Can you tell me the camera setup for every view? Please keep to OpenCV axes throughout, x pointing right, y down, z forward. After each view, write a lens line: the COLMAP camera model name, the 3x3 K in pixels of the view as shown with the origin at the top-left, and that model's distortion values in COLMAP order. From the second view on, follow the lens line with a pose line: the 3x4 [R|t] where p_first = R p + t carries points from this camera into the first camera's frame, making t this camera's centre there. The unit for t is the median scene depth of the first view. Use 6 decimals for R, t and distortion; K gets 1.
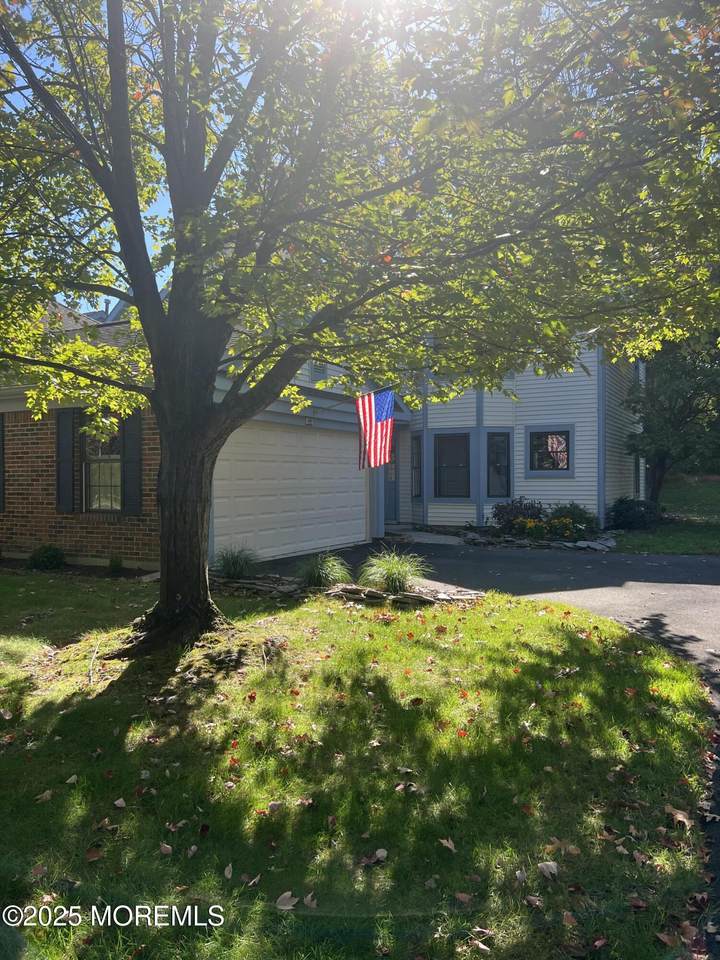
lens RADIAL K [[720.2, 0, 360.0], [0, 720.2, 480.0], [0, 0, 1]] dist [0.050289, -0.001348]
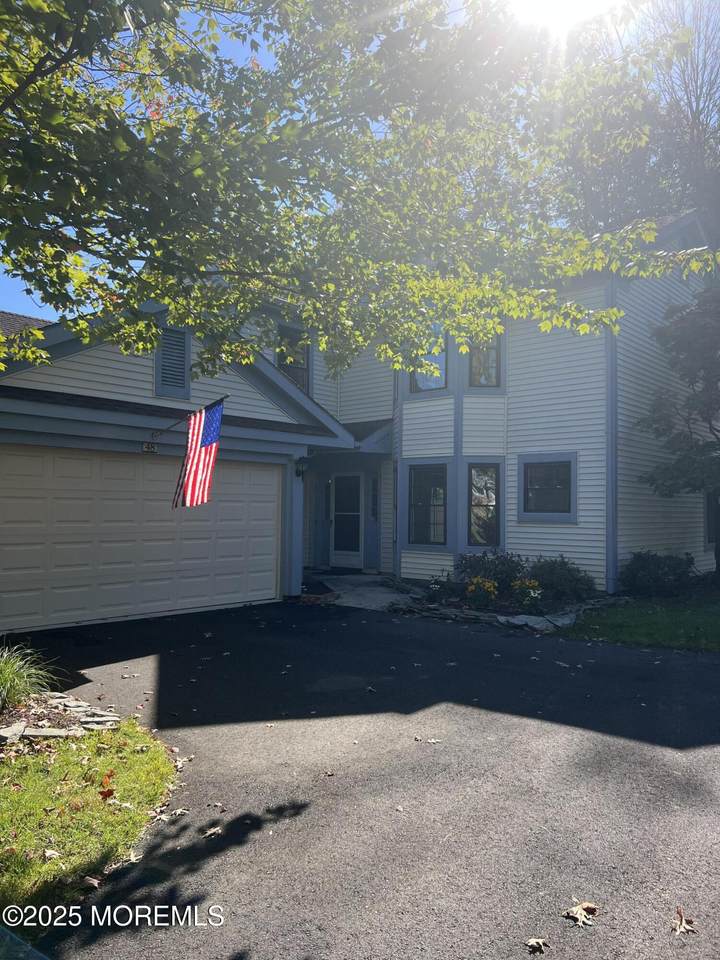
lens RADIAL K [[720.2, 0, 360.0], [0, 720.2, 480.0], [0, 0, 1]] dist [0.050289, -0.001348]
pose [[0.975657, 0.004353, -0.219261, 0.239723], [-0.014702, 0.998852, -0.045589, -0.010095], [0.218811, 0.047703, 0.974601, 0.211612]]
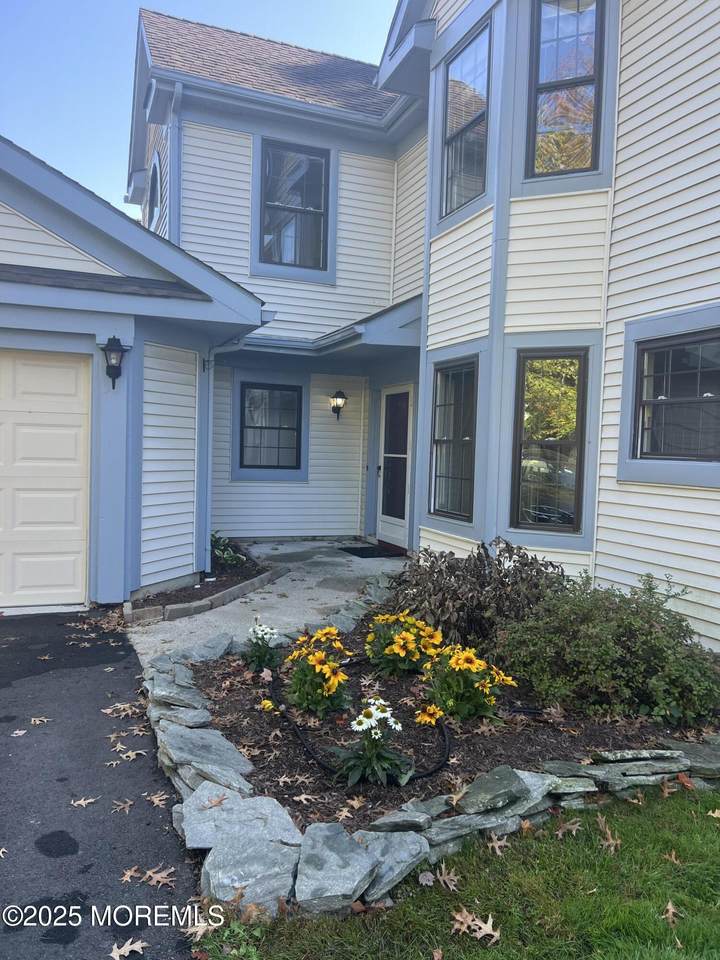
lens RADIAL K [[720.2, 0, 360.0], [0, 720.2, 480.0], [0, 0, 1]] dist [0.050289, -0.001348]
pose [[0.776903, 0.054495, -0.627257, 0.356334], [-0.034865, 0.998442, 0.043561, -0.013592], [0.628654, -0.011973, 0.777593, 0.682074]]
